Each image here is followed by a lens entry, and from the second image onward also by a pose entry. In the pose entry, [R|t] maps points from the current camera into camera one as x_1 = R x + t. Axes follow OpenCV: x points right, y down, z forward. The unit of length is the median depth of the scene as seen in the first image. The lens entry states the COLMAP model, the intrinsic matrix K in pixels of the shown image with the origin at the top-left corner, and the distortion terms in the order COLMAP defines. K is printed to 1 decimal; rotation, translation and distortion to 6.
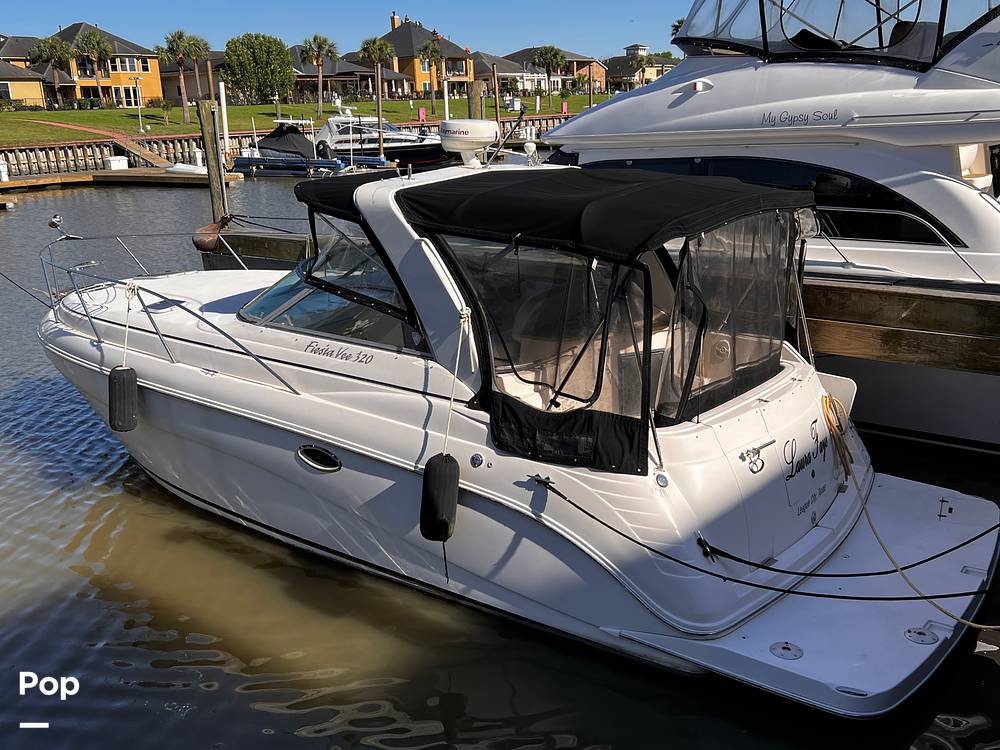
lens RADIAL K [[959.2, 0, 480.0], [0, 959.2, 376.4], [0, 0, 1]] dist [0.011418, 0.000000]
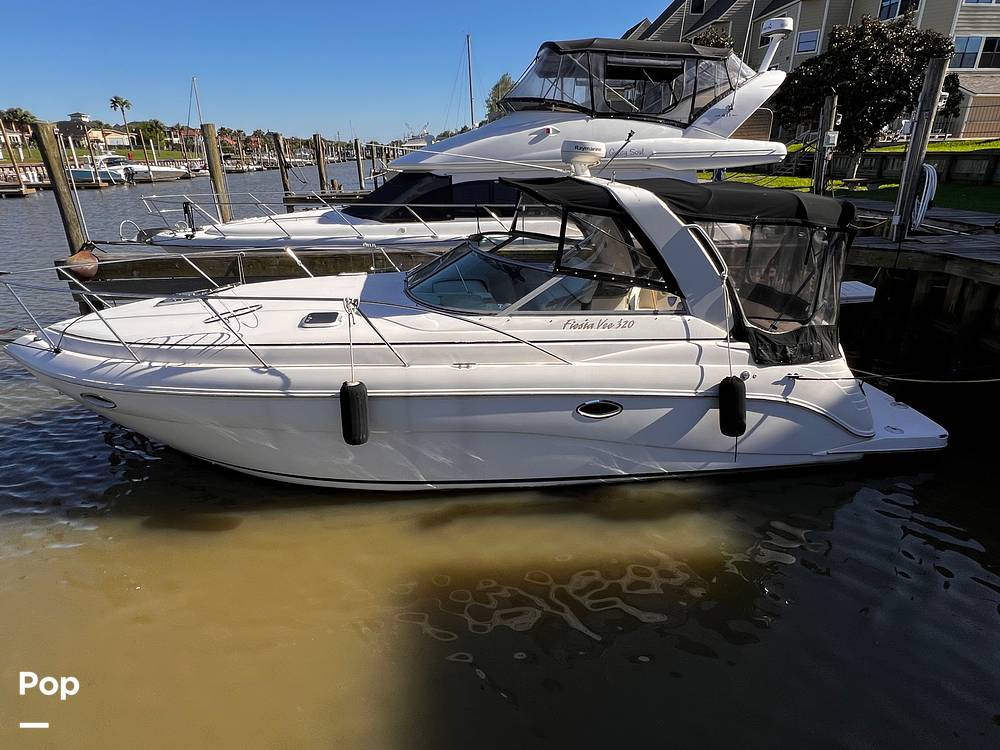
lens RADIAL K [[563.1, 0, 506.4], [0, 563.1, 386.2], [0, 0, 1]] dist [0.004653, -0.001662]
pose [[0.720493, -0.230857, 0.653907, -0.748844], [0.164693, 0.972946, 0.162028, -0.087002], [-0.673621, -0.009046, 0.739021, 0.542692]]
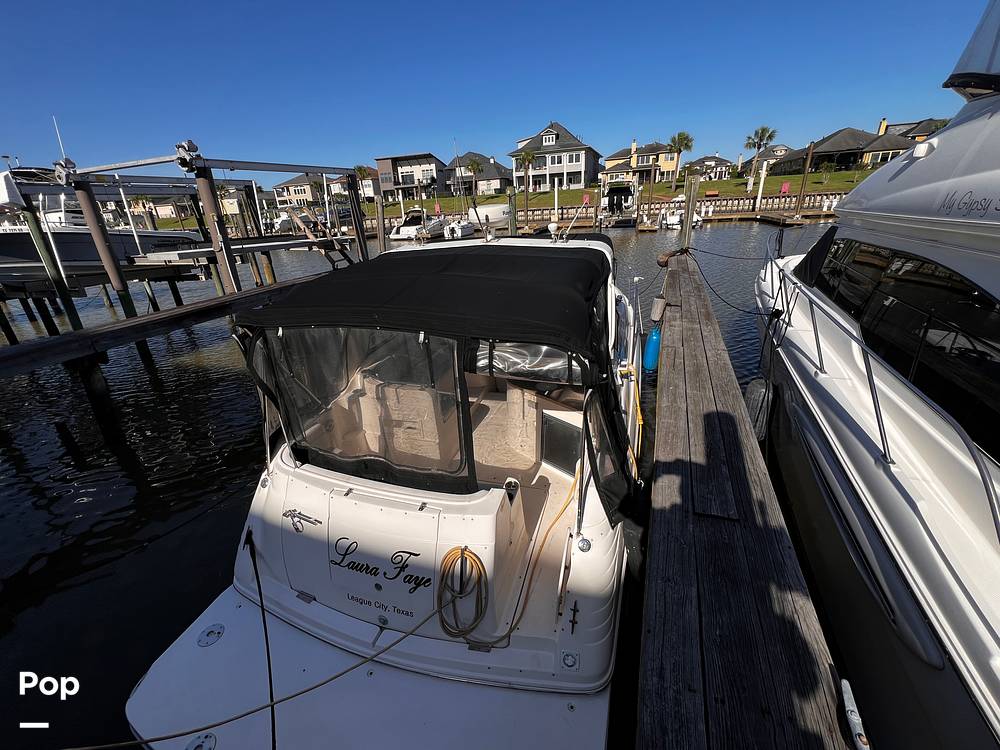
lens RADIAL K [[408.3, 0, 505.1], [0, 408.3, 372.8], [0, 0, 1]] dist [0.001816, -0.002363]
pose [[0.347125, 0.378640, -0.857984, 0.646355], [-0.209861, 0.923033, 0.322441, -0.264630], [0.914037, 0.068130, 0.399869, 0.887220]]
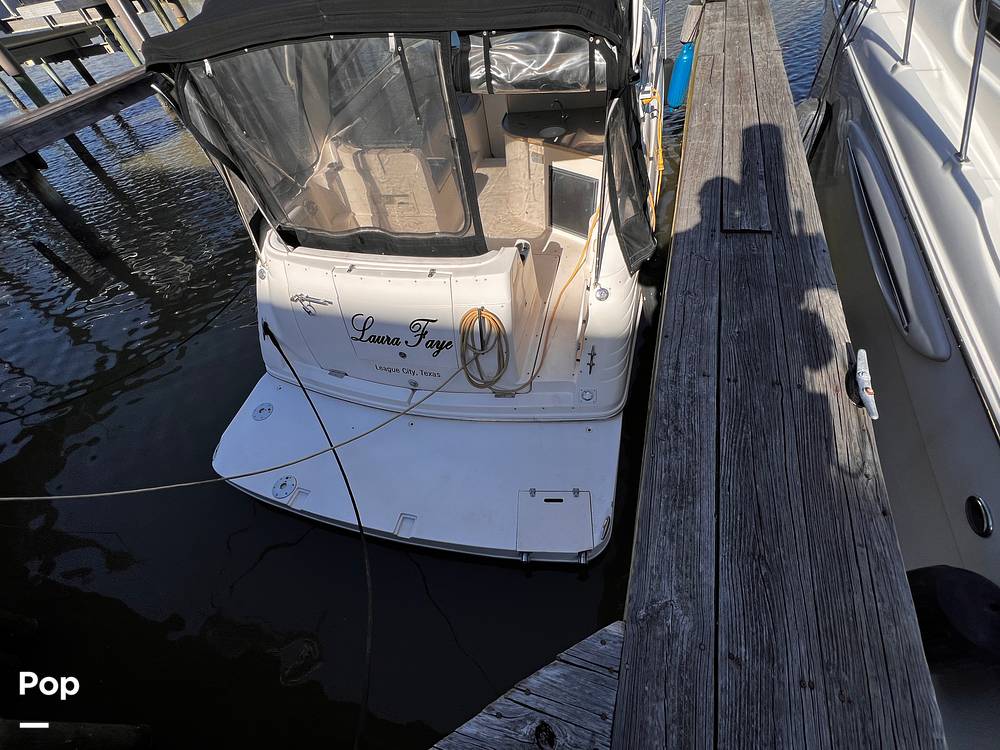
lens RADIAL K [[408.3, 0, 512.5], [0, 408.3, 374.4], [0, 0, 1]] dist [0.001816, -0.002363]
pose [[0.391271, 0.690198, -0.608715, 0.653288], [-0.124653, 0.695101, 0.708023, -0.211015], [0.911794, -0.201151, 0.358008, 0.896889]]
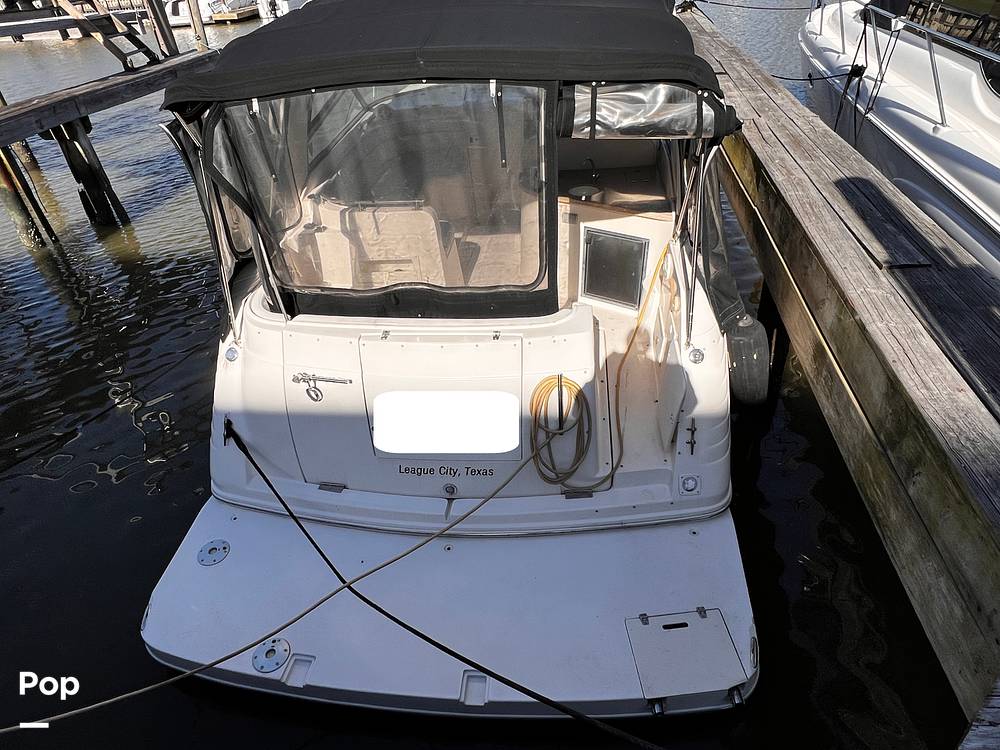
lens RADIAL K [[640.6, 0, 461.2], [0, 640.6, 401.8], [0, 0, 1]] dist [-0.018393, 0.018443]
pose [[0.519167, 0.494342, -0.697203, 0.672102], [-0.166477, 0.858620, 0.484827, -0.182262], [0.838303, -0.135638, 0.528064, 0.696766]]
